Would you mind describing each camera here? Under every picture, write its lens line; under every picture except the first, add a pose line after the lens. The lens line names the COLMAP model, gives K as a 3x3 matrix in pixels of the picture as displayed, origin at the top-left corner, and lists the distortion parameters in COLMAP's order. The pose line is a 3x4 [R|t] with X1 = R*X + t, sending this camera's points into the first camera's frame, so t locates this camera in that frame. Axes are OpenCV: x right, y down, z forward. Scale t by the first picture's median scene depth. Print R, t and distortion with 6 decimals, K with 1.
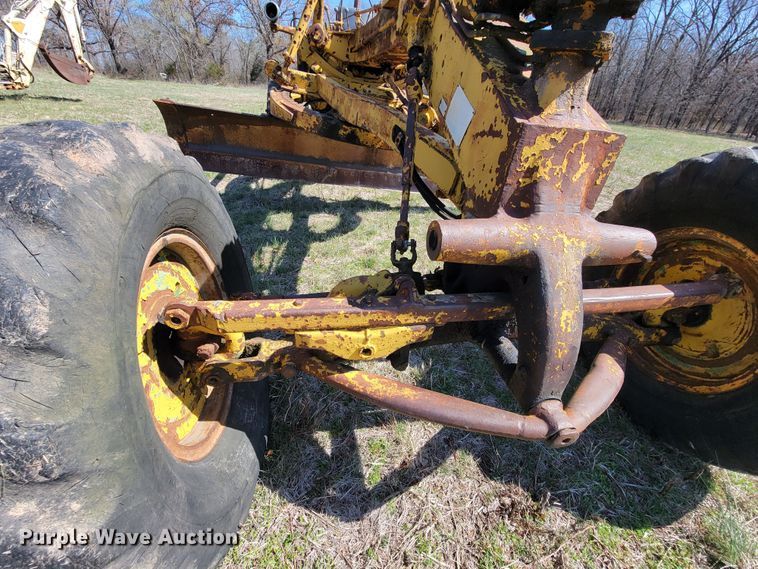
lens RADIAL K [[312.8, 0, 376.9], [0, 312.8, 283.8], [0, 0, 1]] dist [-0.003888, -0.000777]
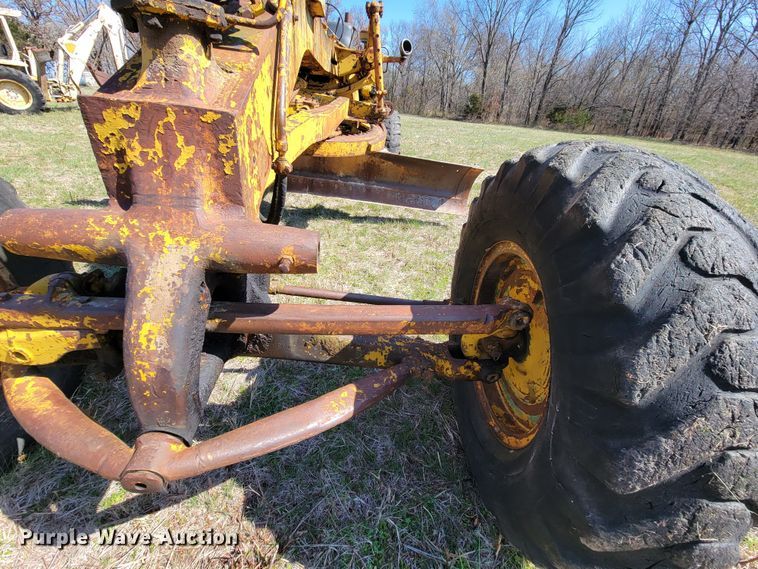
lens RADIAL K [[312.8, 0, 376.9], [0, 312.8, 283.2], [0, 0, 1]] dist [-0.003888, -0.000777]
pose [[0.993321, 0.059417, -0.098913, 0.273305], [-0.063541, 0.997214, -0.039081, -0.005301], [0.096315, 0.045105, 0.994328, 0.052078]]
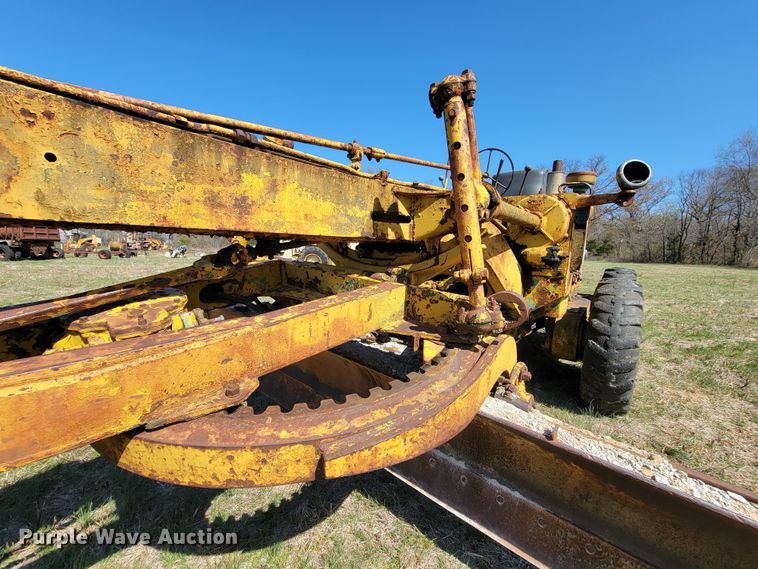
lens RADIAL K [[312.8, 0, 380.2], [0, 312.8, 283.5], [0, 0, 1]] dist [-0.003888, -0.000777]
pose [[0.660557, 0.026816, -0.750297, 0.337882], [-0.371273, 0.880279, -0.295405, -0.424162], [0.652549, 0.473697, 0.591431, 0.639560]]
